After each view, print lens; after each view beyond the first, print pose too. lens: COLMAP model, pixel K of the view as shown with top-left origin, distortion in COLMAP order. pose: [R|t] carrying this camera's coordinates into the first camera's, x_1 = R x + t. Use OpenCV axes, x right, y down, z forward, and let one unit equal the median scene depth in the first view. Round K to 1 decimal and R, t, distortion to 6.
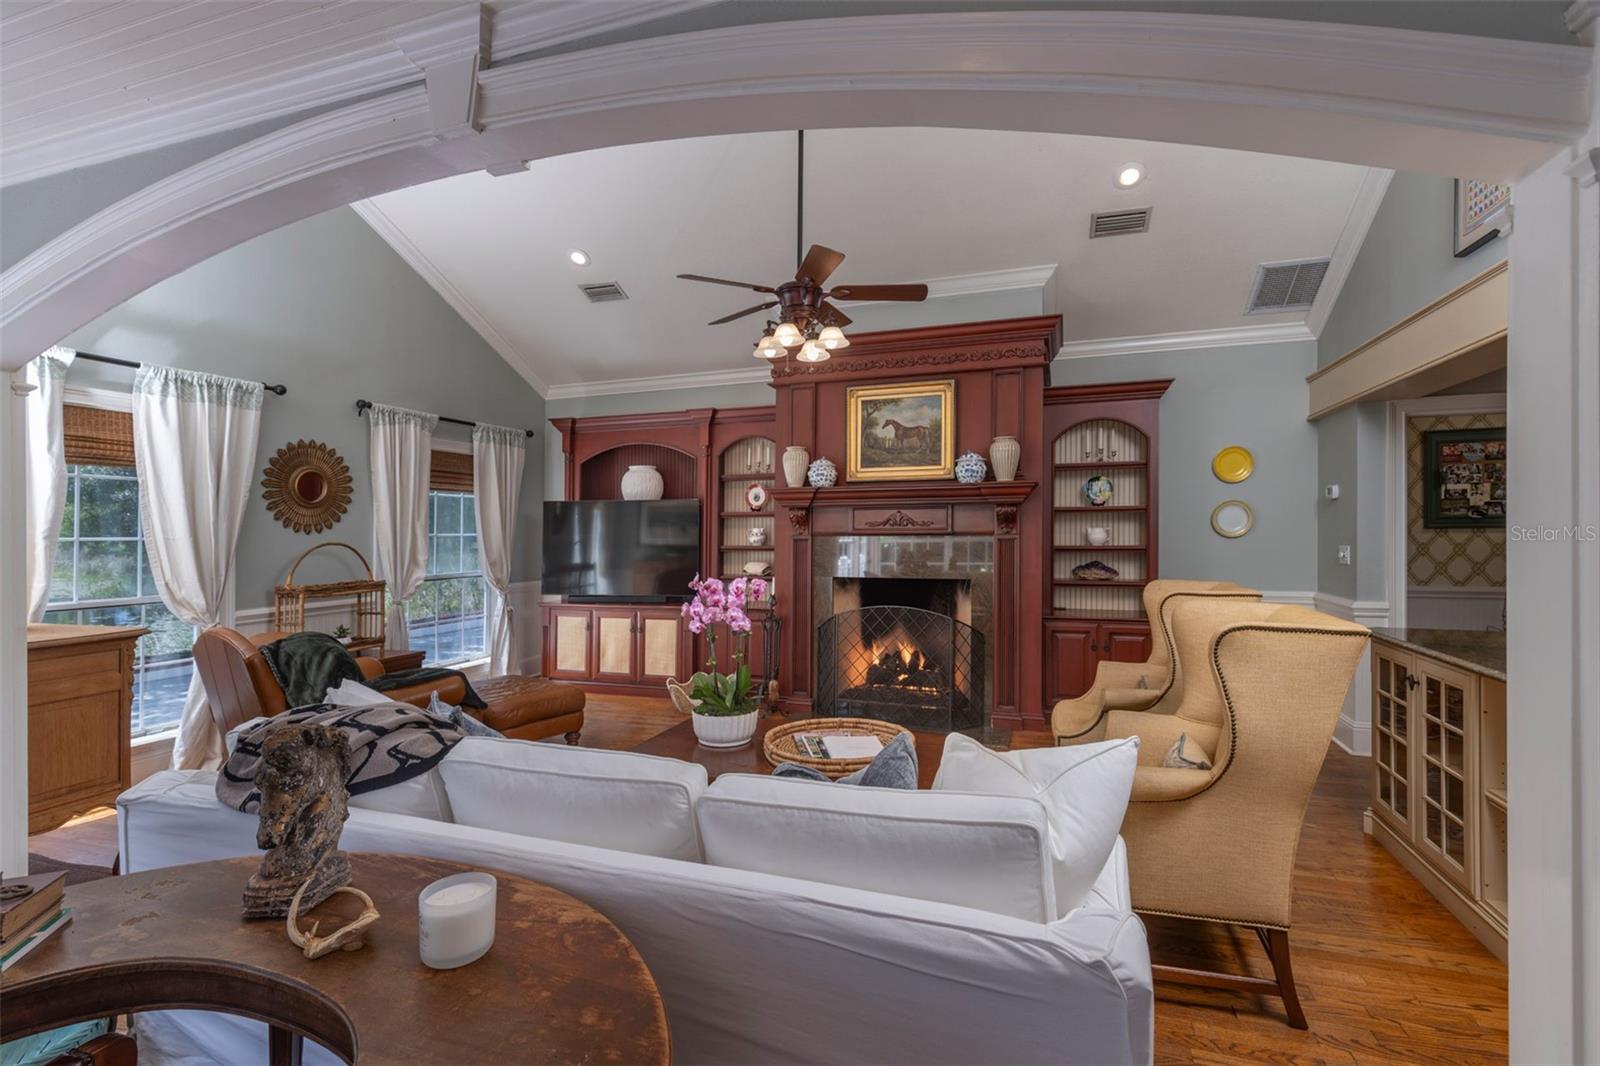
lens RADIAL K [[740.8, 0, 800.0], [0, 740.8, 533.0], [0, 0, 1]] dist [0.009500, -0.000476]
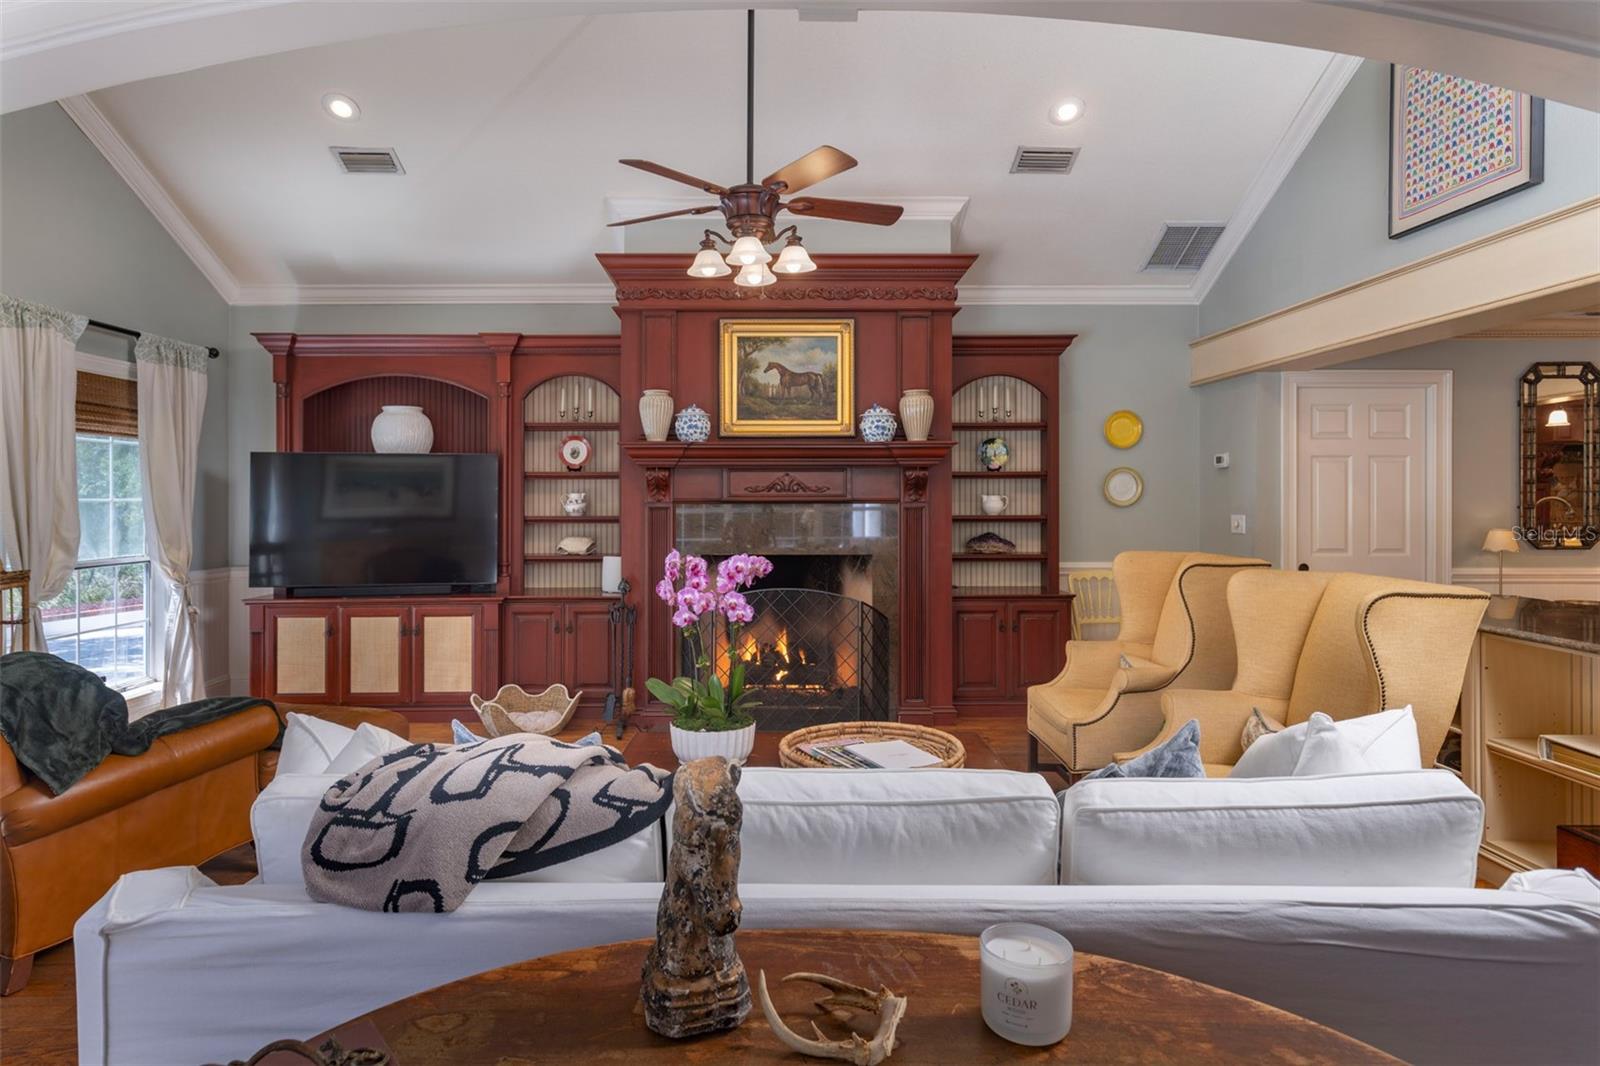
lens RADIAL K [[914.8, 0, 797.2], [0, 914.8, 507.2], [0, 0, 1]] dist [0.009599, -0.000689]
pose [[0.944379, 0.002688, 0.328849, -0.194528], [-0.004625, 0.999976, 0.005110, 0.002561], [-0.328827, -0.006347, 0.944369, 0.032301]]
